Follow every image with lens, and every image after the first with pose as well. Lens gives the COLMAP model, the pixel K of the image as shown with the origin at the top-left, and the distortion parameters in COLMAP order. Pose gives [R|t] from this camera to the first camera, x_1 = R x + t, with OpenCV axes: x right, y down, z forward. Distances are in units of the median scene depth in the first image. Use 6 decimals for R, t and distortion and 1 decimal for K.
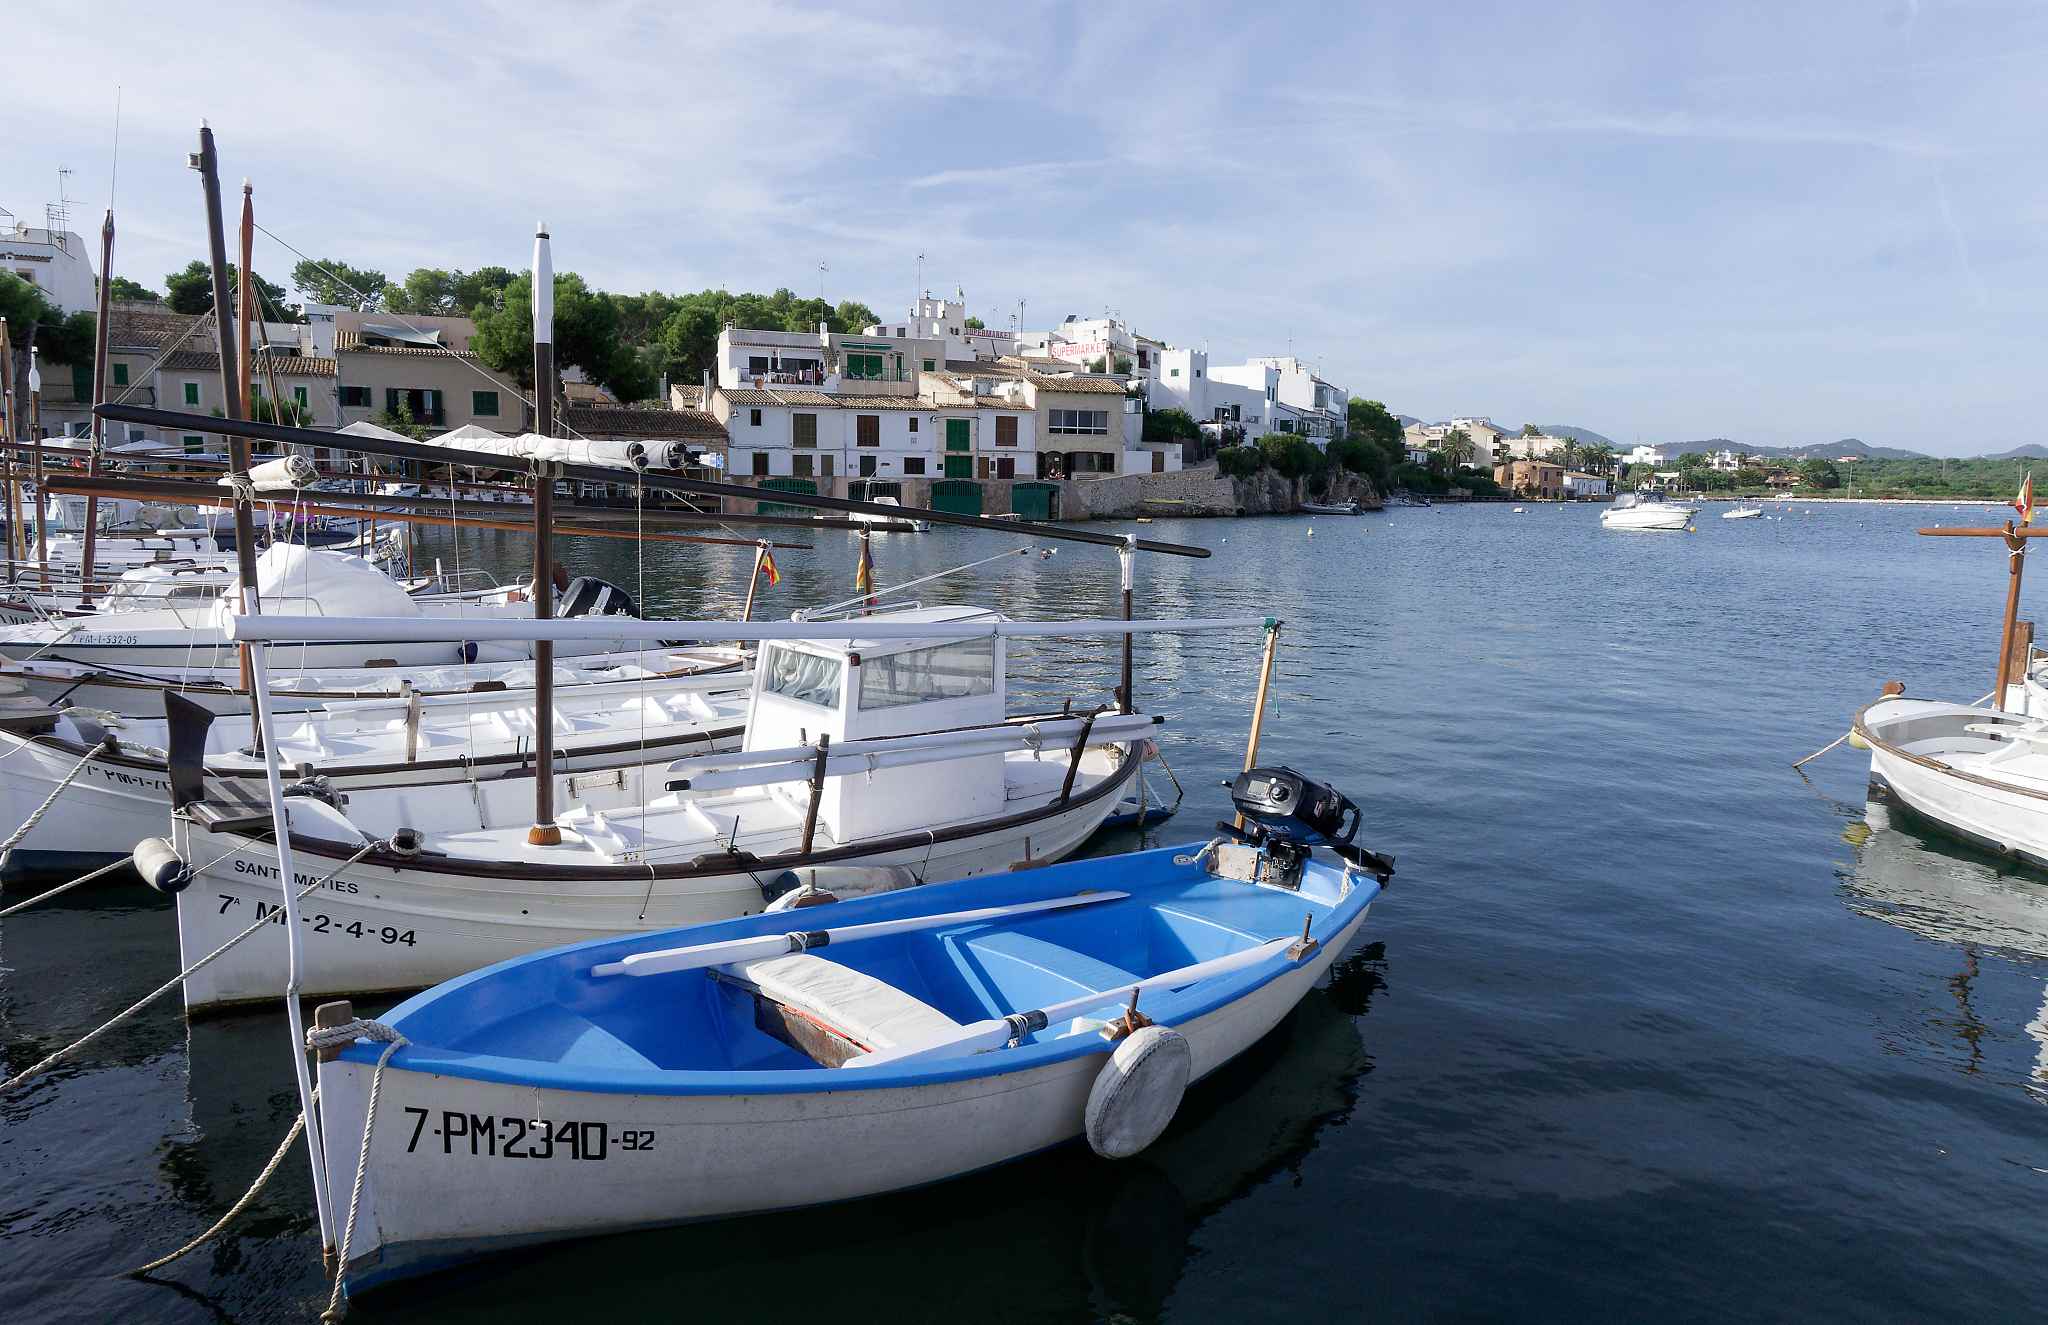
lens RADIAL K [[1359.9, 0, 1017.2], [0, 1359.9, 674.6], [0, 0, 1]] dist [0.003291, 0.002815]
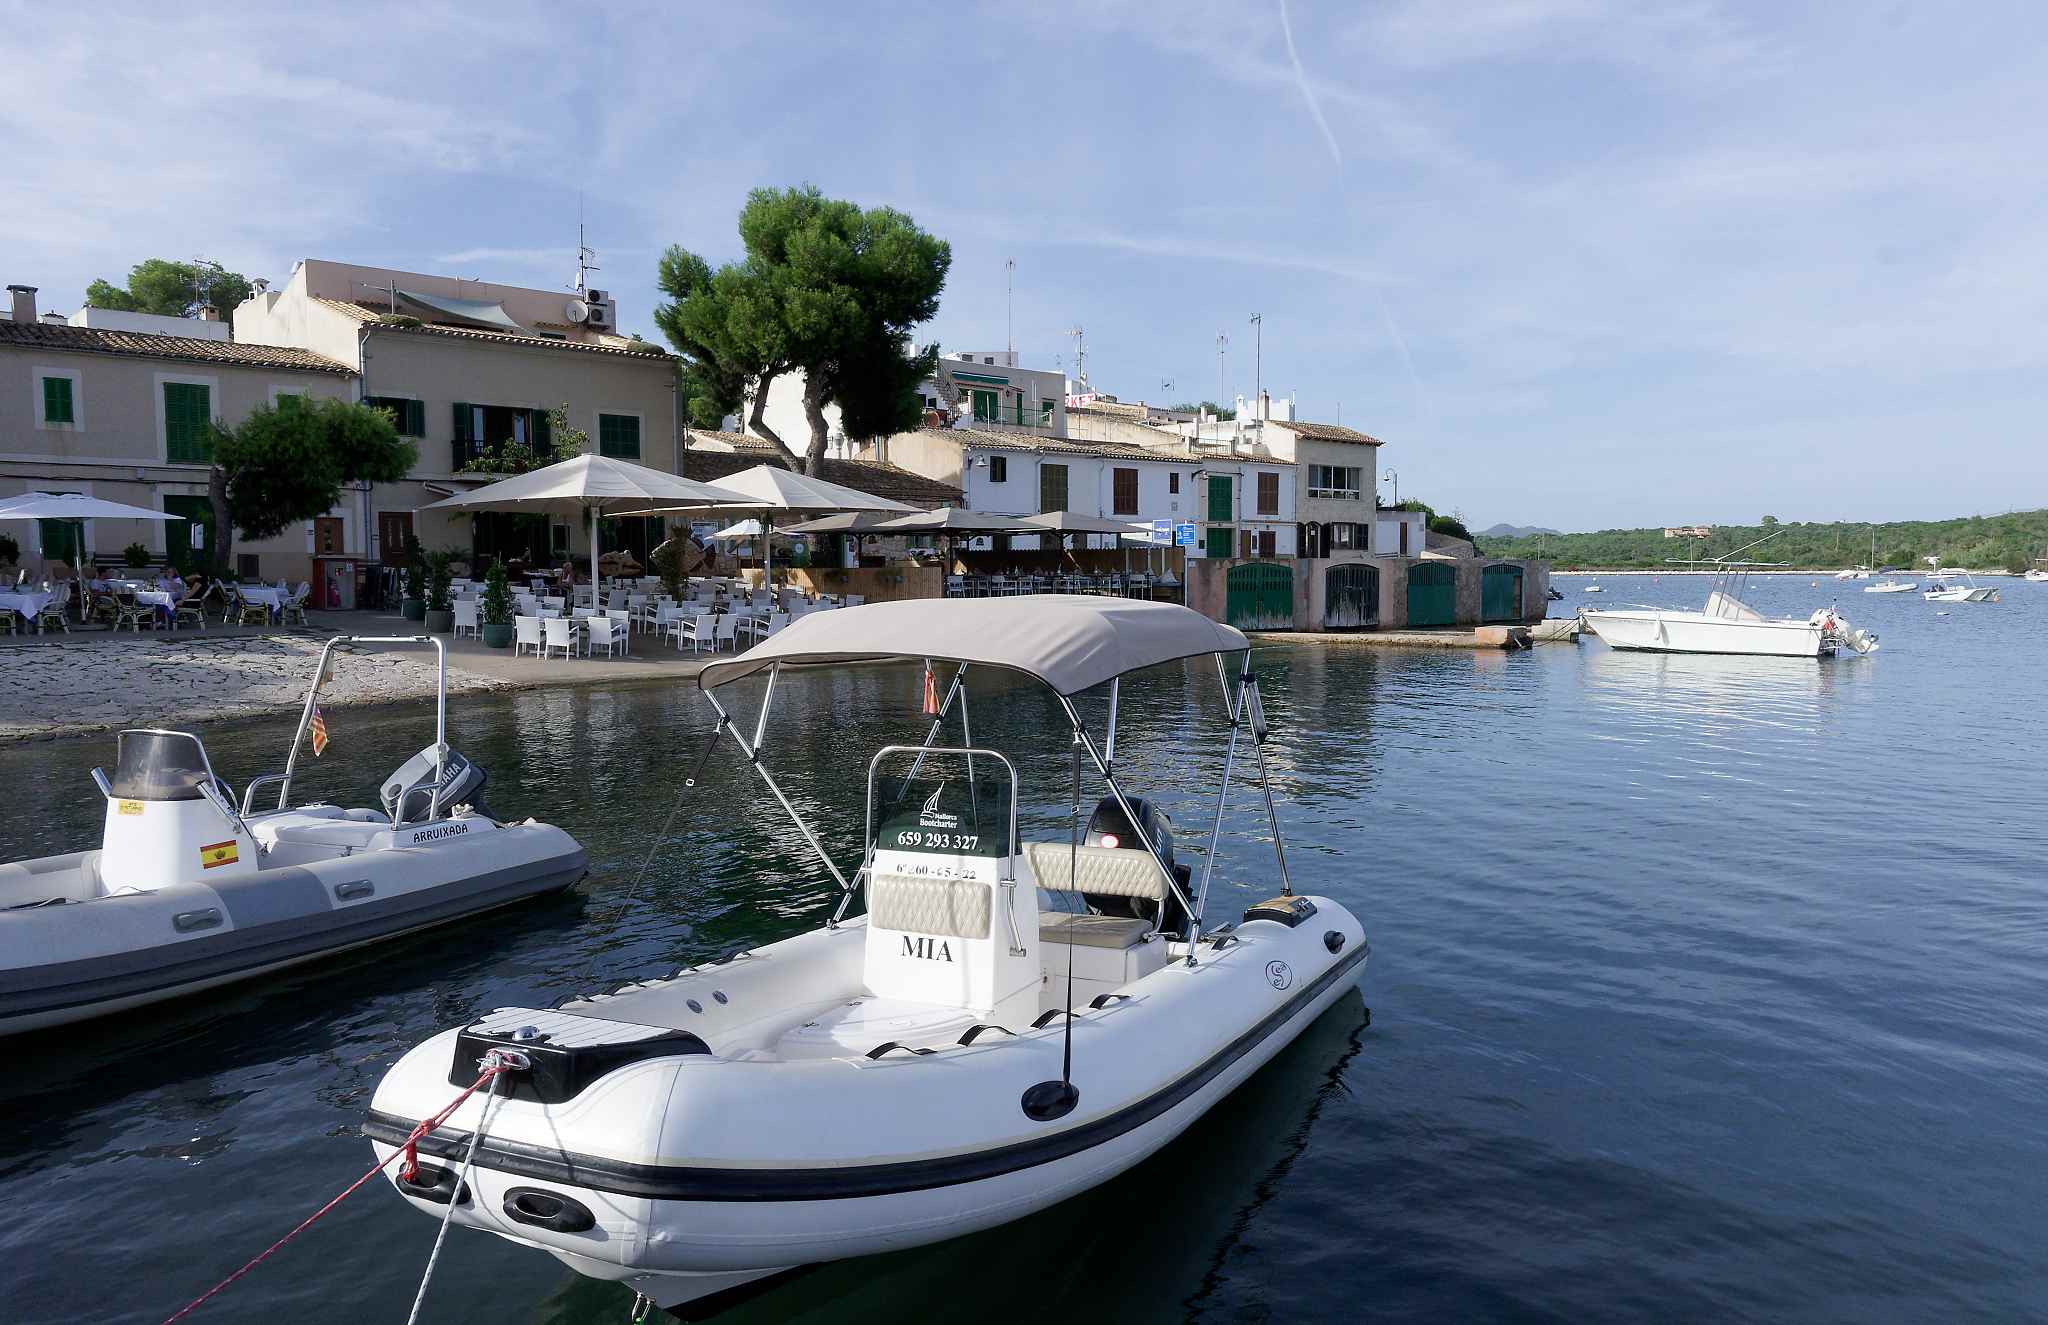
lens RADIAL K [[1359.9, 0, 1014.8], [0, 1359.9, 665.2], [0, 0, 1]] dist [0.003291, 0.002815]
pose [[0.951424, -0.037931, 0.305538, -0.314747], [0.058566, 0.996559, -0.058651, -0.050463], [-0.302262, 0.073696, 0.950372, 0.335663]]
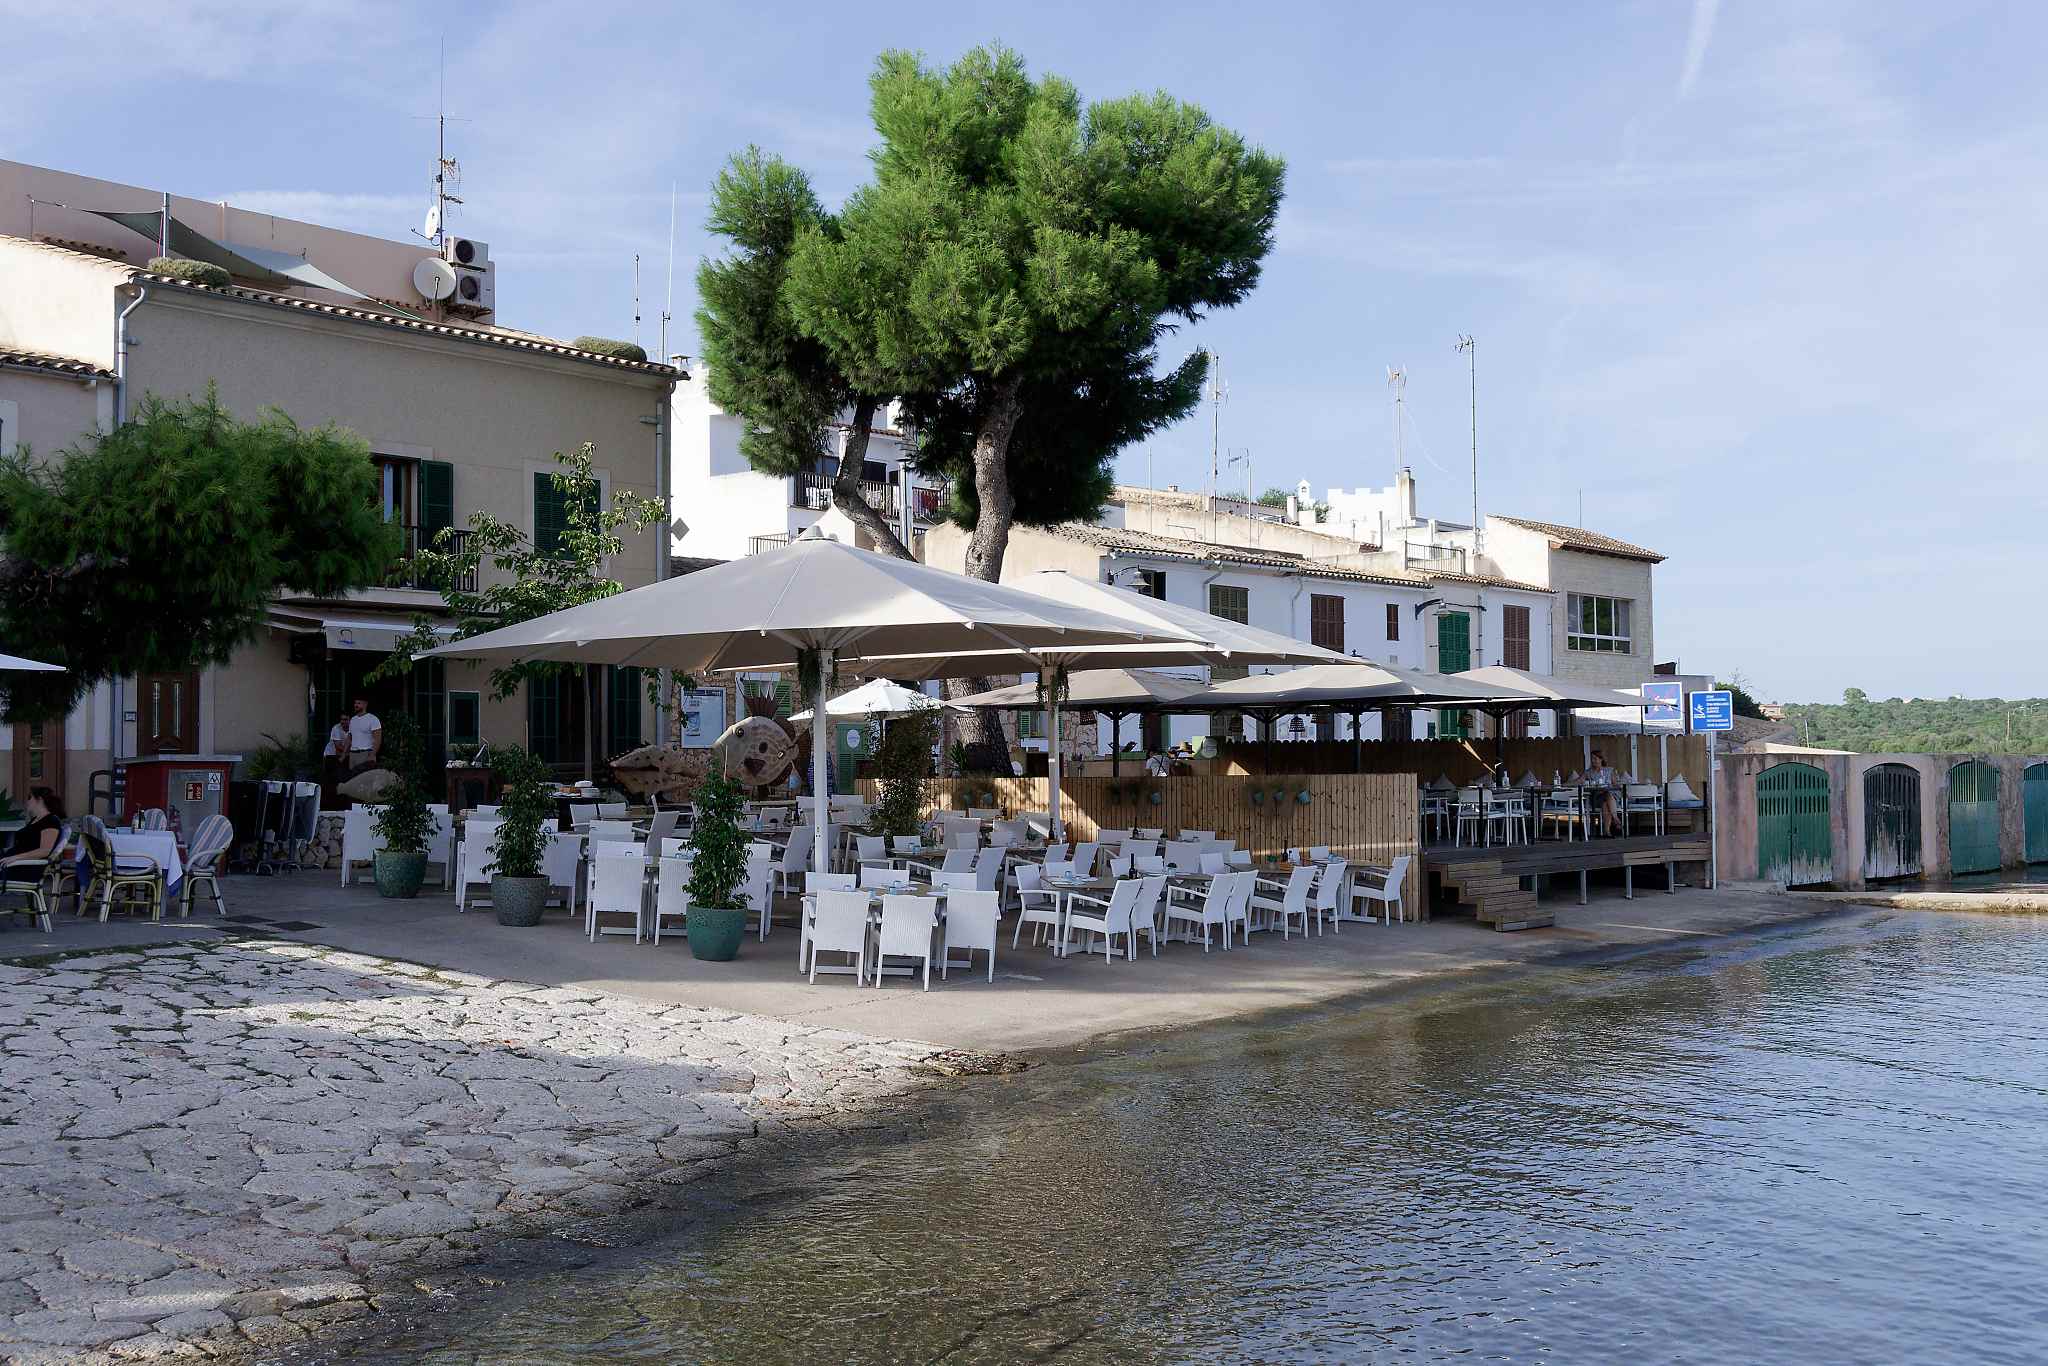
lens RADIAL K [[2253.1, 0, 1023.0], [0, 2253.1, 674.2], [0, 0, 1]] dist [0.007472, 0.000000]
pose [[0.887730, -0.000777, 0.460363, -0.398595], [0.084377, 0.983333, -0.161047, -0.066357], [-0.452566, 0.181810, 0.873000, 0.432898]]
